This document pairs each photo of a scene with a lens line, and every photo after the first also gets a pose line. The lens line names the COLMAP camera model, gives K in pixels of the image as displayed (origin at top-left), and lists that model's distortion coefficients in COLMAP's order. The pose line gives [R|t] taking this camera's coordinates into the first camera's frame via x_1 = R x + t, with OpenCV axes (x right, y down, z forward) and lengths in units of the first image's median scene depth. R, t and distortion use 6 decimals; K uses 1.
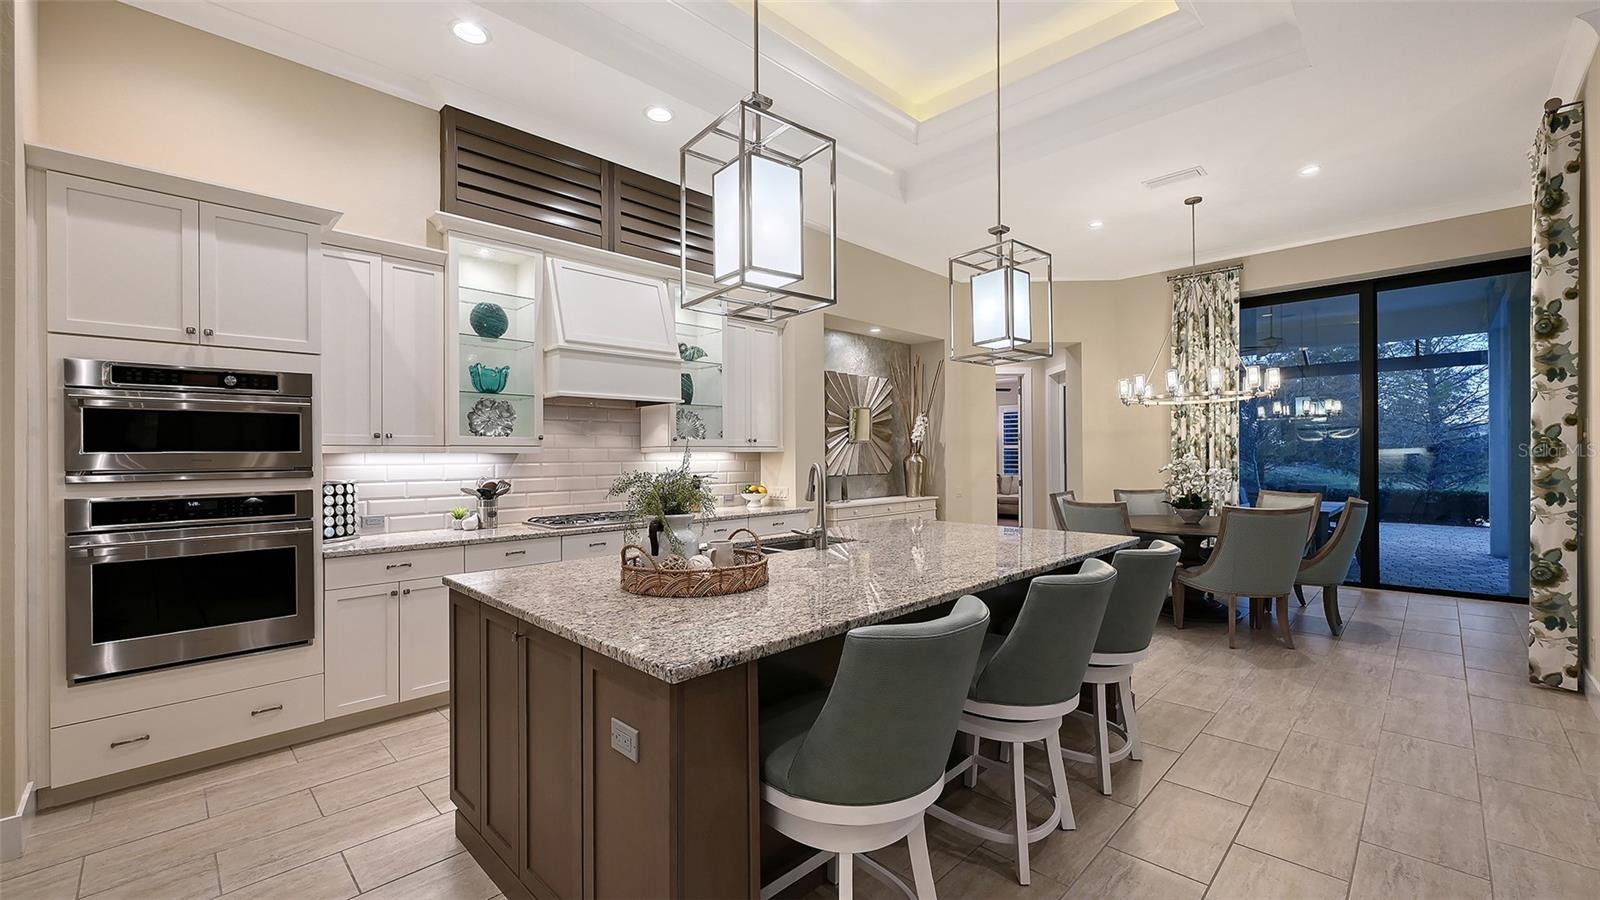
lens RADIAL K [[642.9, 0, 799.4], [0, 642.9, 457.0], [0, 0, 1]] dist [-0.000618, -0.000098]
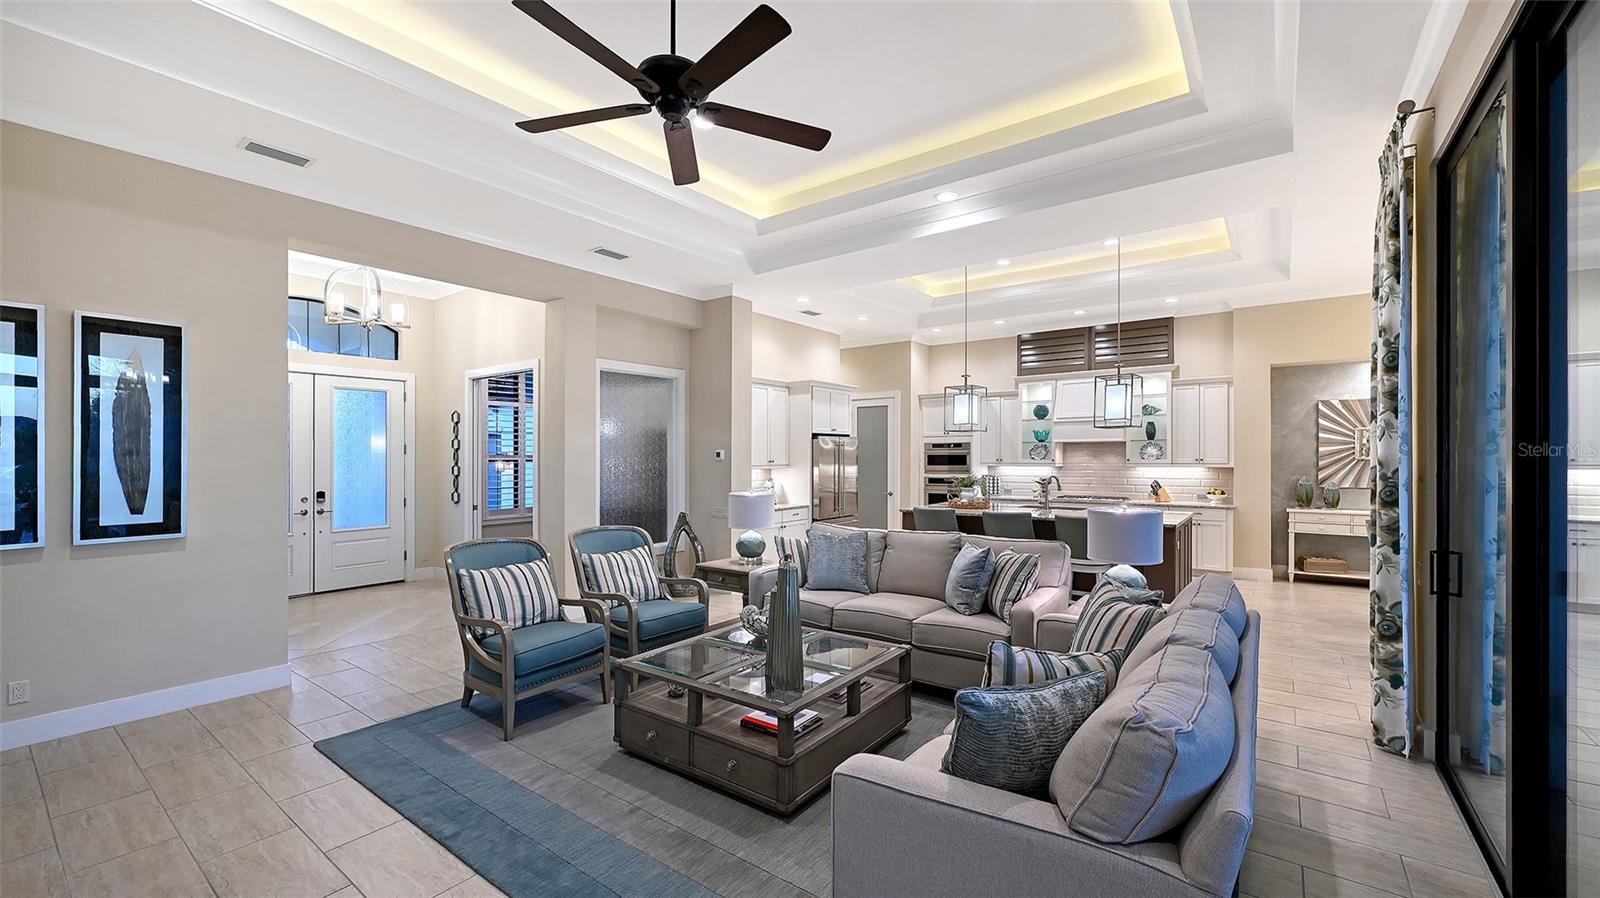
lens RADIAL K [[640.5, 0, 804.6], [0, 640.5, 449.0], [0, 0, 1]] dist [-0.000359, -0.000026]
pose [[0.150685, -0.003192, -0.988577, 1.896586], [-0.000745, 0.999994, -0.003342, -0.066681], [0.988582, 0.001241, 0.150681, -0.264906]]
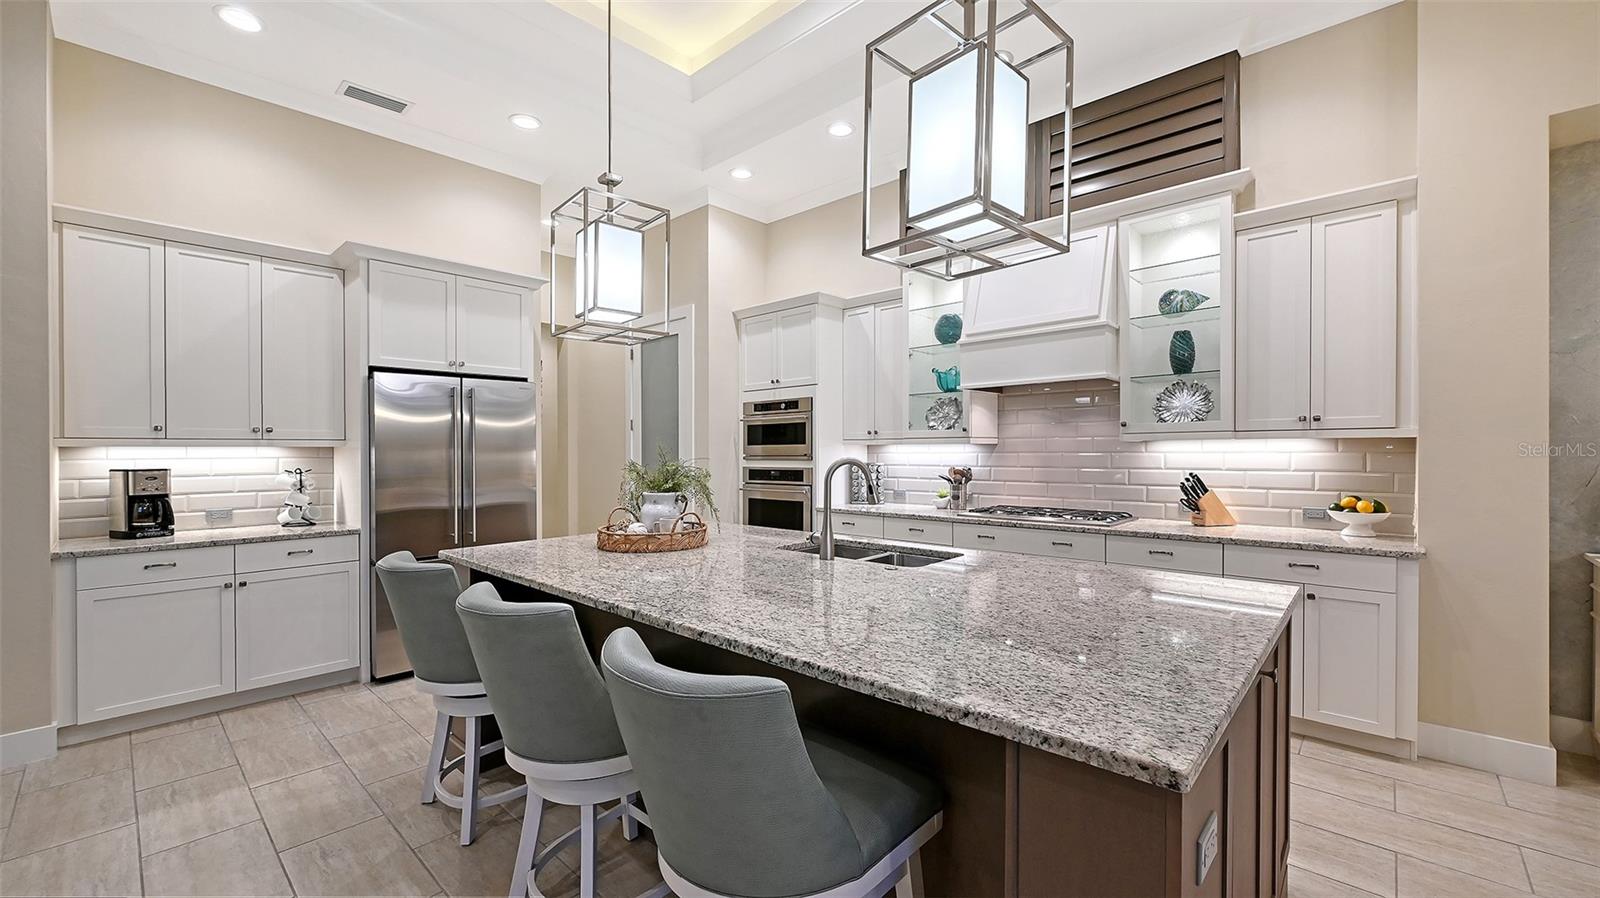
lens RADIAL K [[649.9, 0, 800.0], [0, 649.9, 449.0], [0, 0, 1]] dist [0.001759, 0.000195]
pose [[0.045305, 0.006629, -0.998951, 0.717881], [0.003912, 0.999969, 0.006813, -0.006577], [0.998966, -0.004216, 0.045277, 0.726076]]
